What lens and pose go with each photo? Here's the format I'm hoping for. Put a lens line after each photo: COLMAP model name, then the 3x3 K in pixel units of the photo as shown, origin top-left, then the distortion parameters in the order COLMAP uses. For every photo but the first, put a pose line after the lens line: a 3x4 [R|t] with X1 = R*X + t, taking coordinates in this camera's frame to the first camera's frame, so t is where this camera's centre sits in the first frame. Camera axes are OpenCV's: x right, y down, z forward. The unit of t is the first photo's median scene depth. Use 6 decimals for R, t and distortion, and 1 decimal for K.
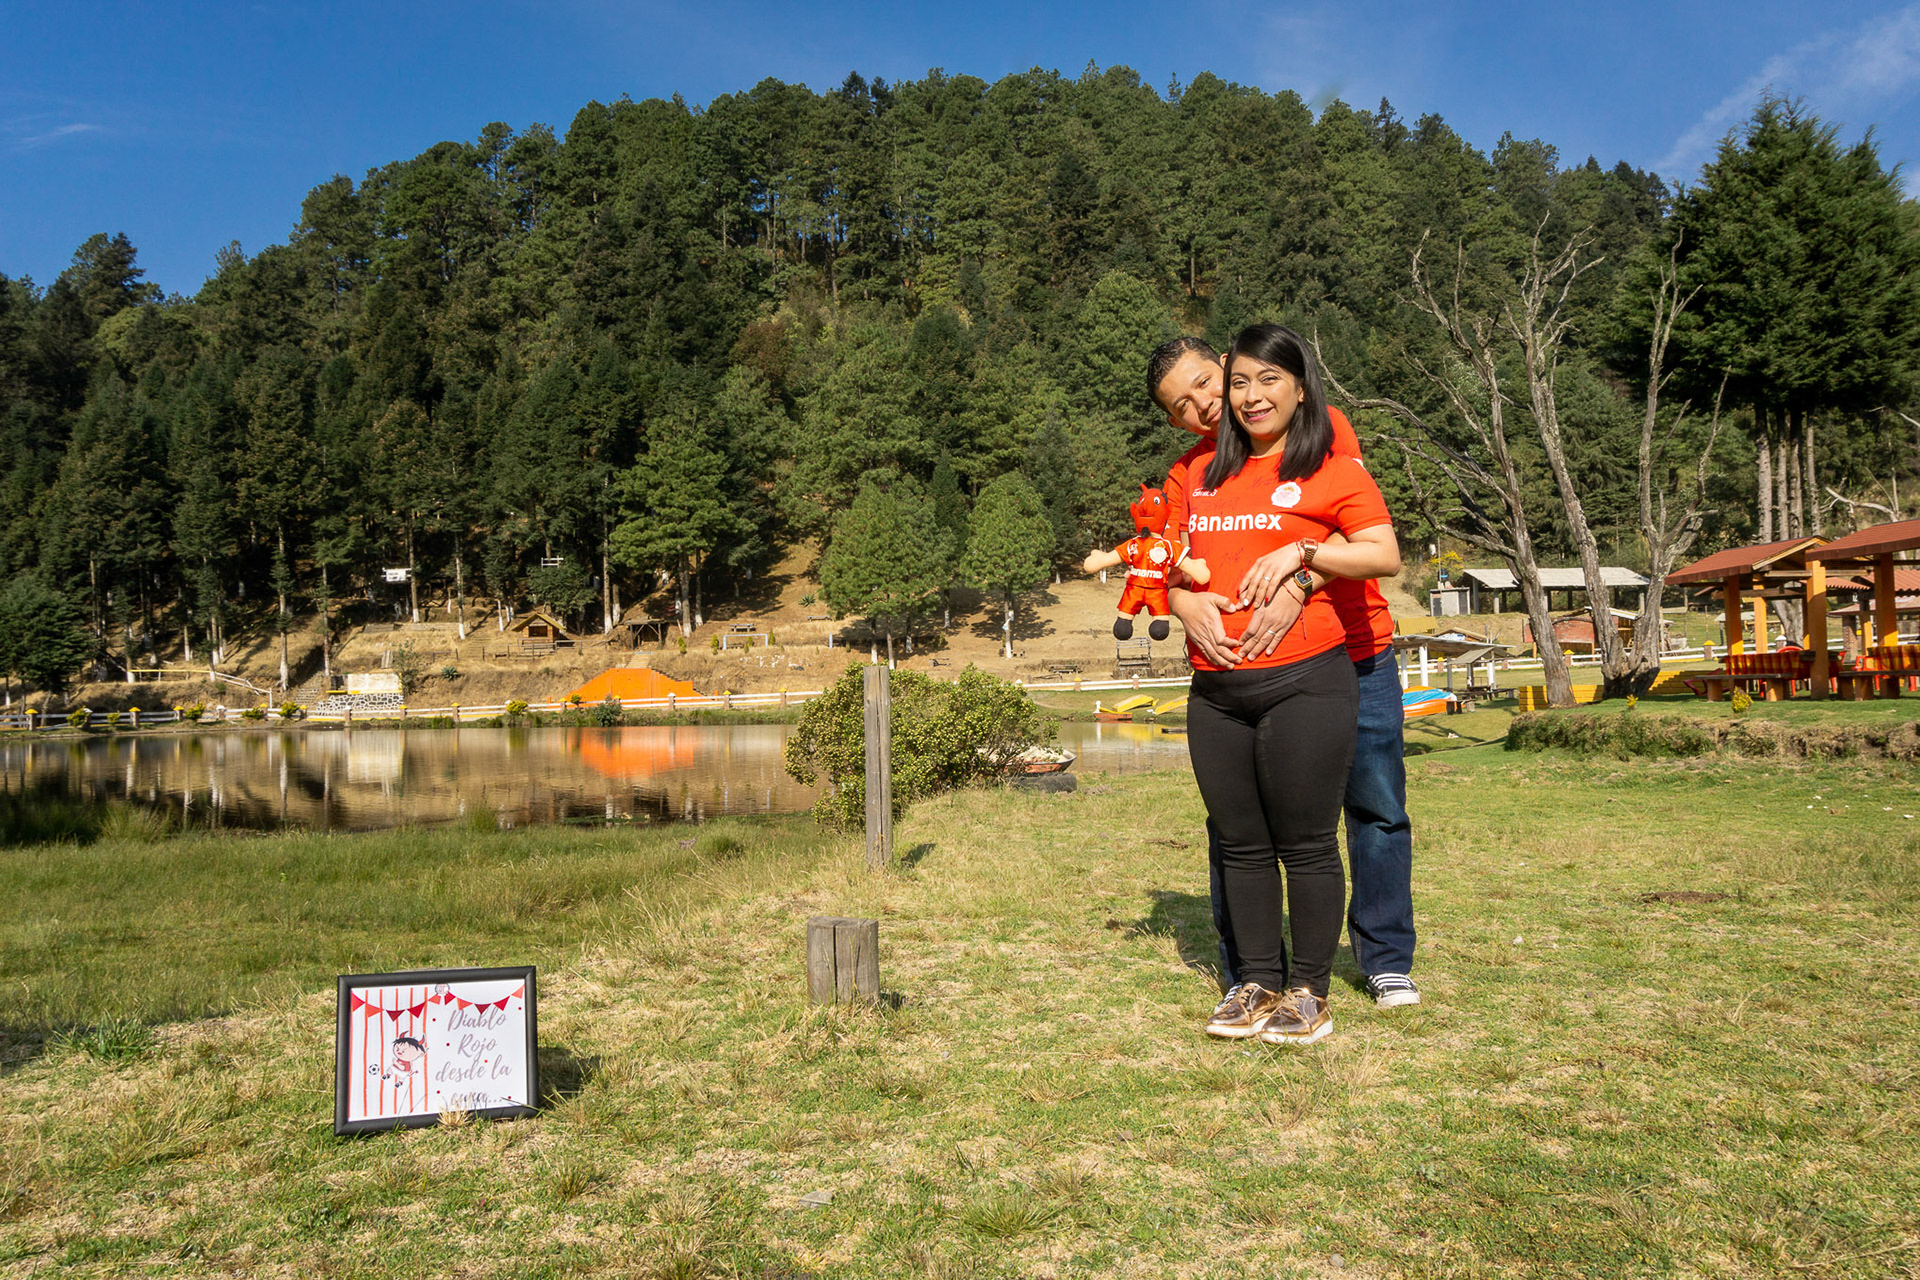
lens RADIAL K [[1463.1, 0, 960.0], [0, 1463.1, 640.0], [0, 0, 1]] dist [0.003737, 0.010298]
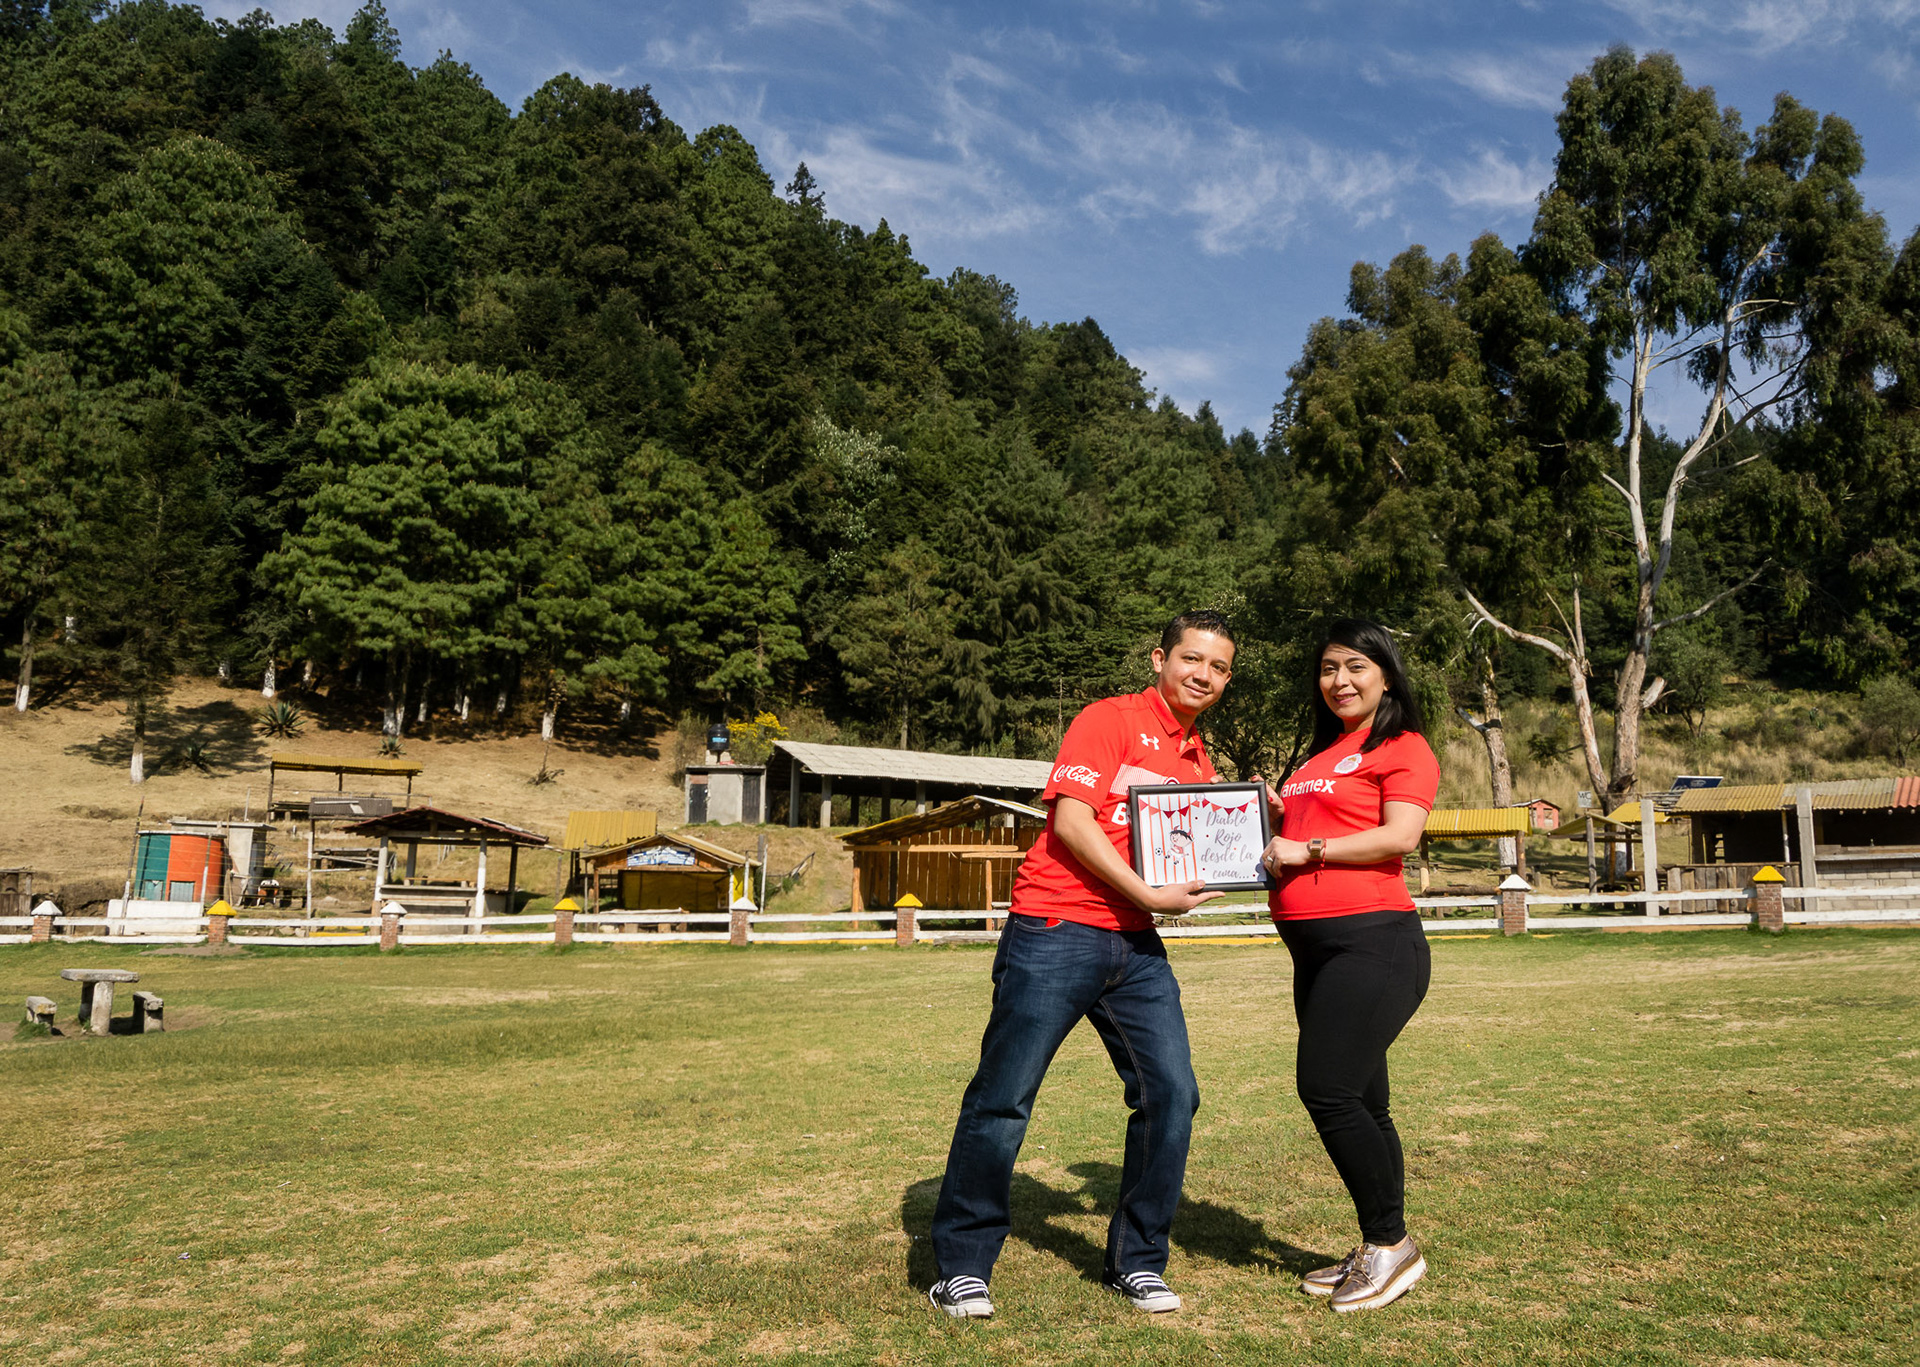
lens RADIAL K [[1616.7, 0, 960.0], [0, 1616.7, 683.5], [0, 0, 1]] dist [-0.059368, -0.000660]
pose [[0.935113, 0.099750, 0.340019, 0.204862], [-0.052001, 0.987802, -0.146774, 0.009500], [-0.350513, 0.119569, 0.928894, 0.445107]]
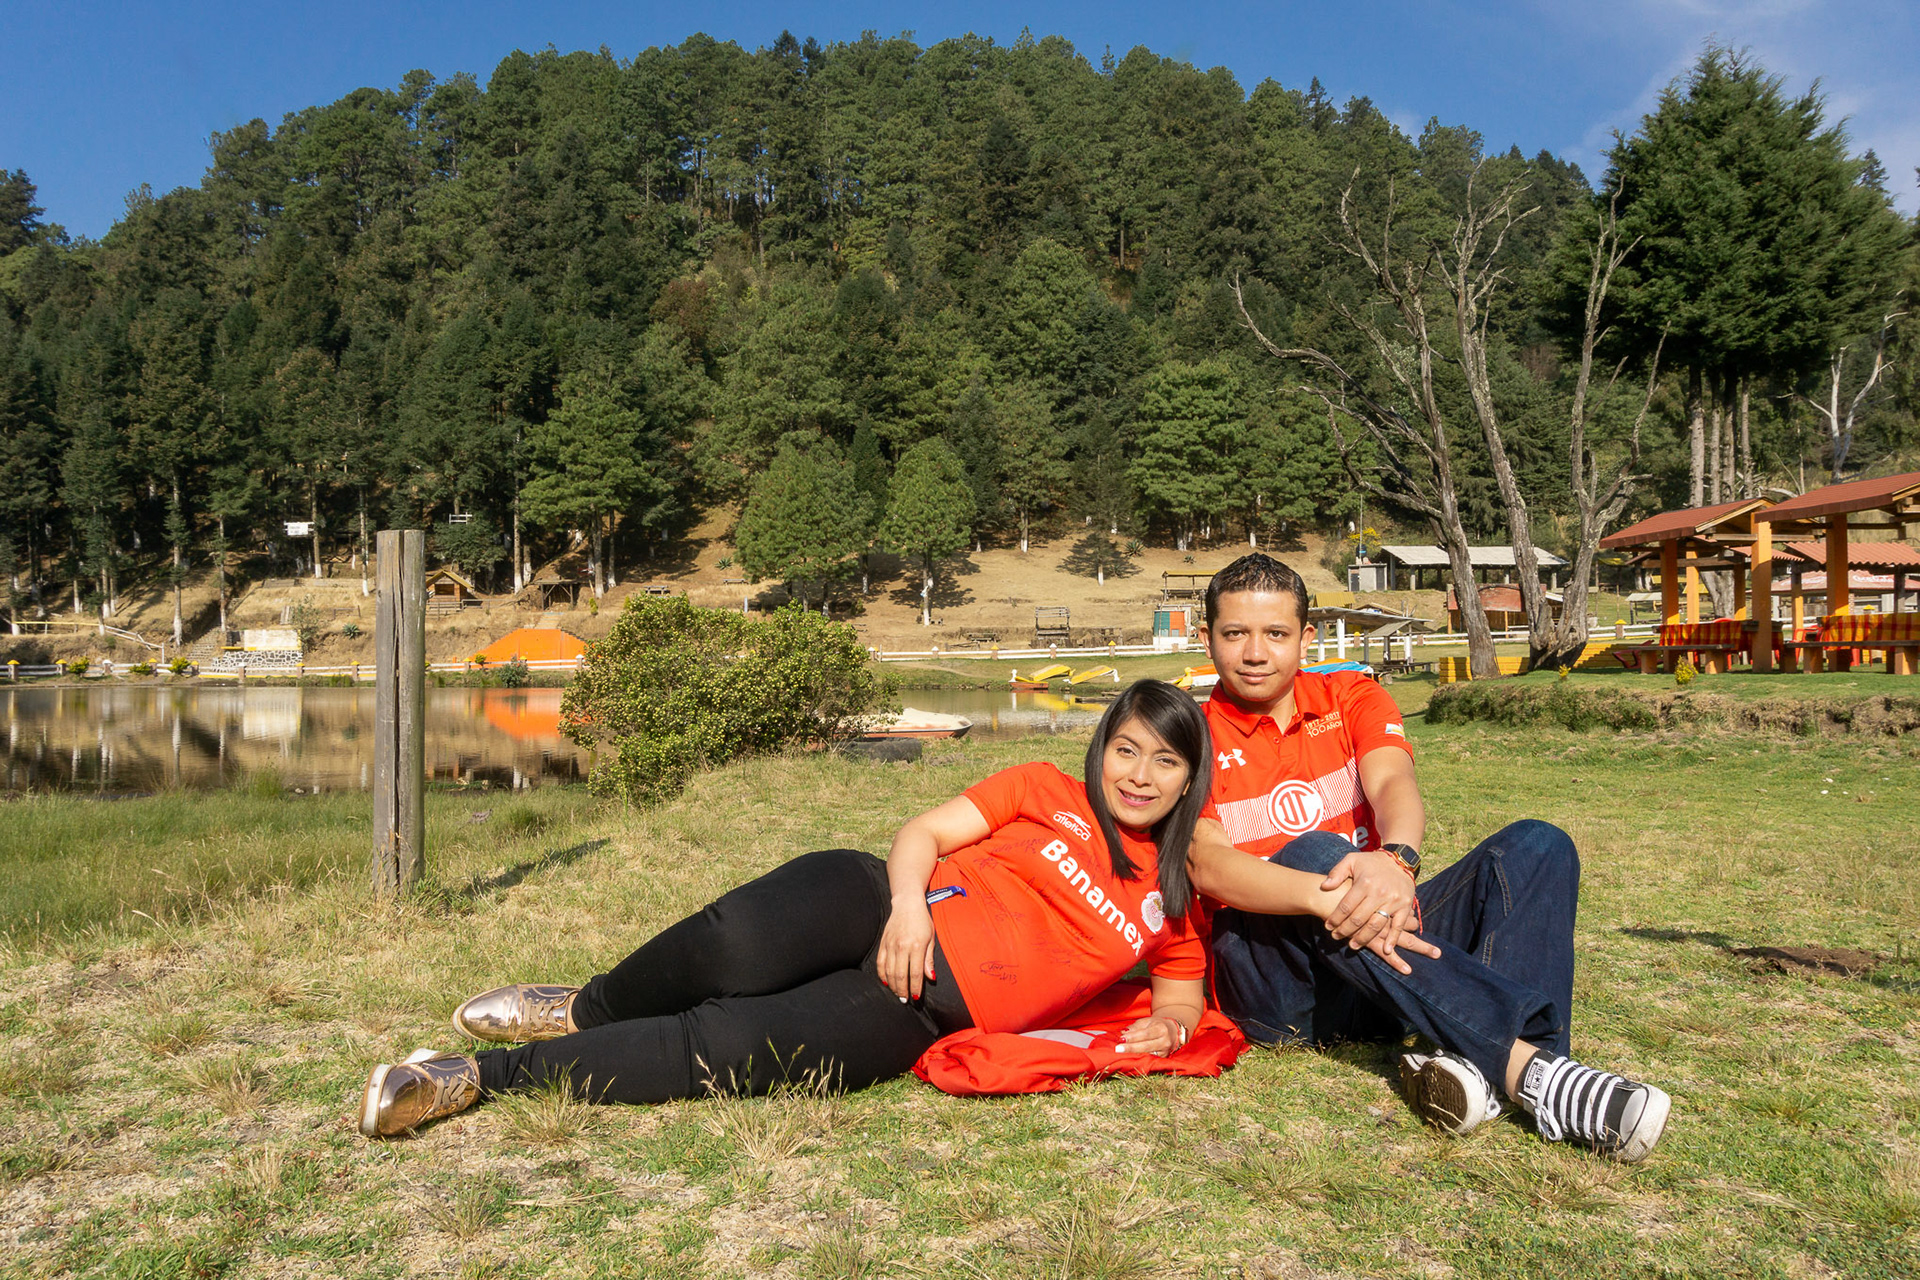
lens RADIAL K [[1442.9, 0, 960.0], [0, 1442.9, 640.0], [0, 0, 1]] dist [0.010437, 0.007767]
pose [[0.998598, 0.017904, 0.049820, 0.006377], [-0.018901, 0.999629, 0.019603, 0.002243], [-0.049451, -0.020517, 0.998566, 0.021607]]
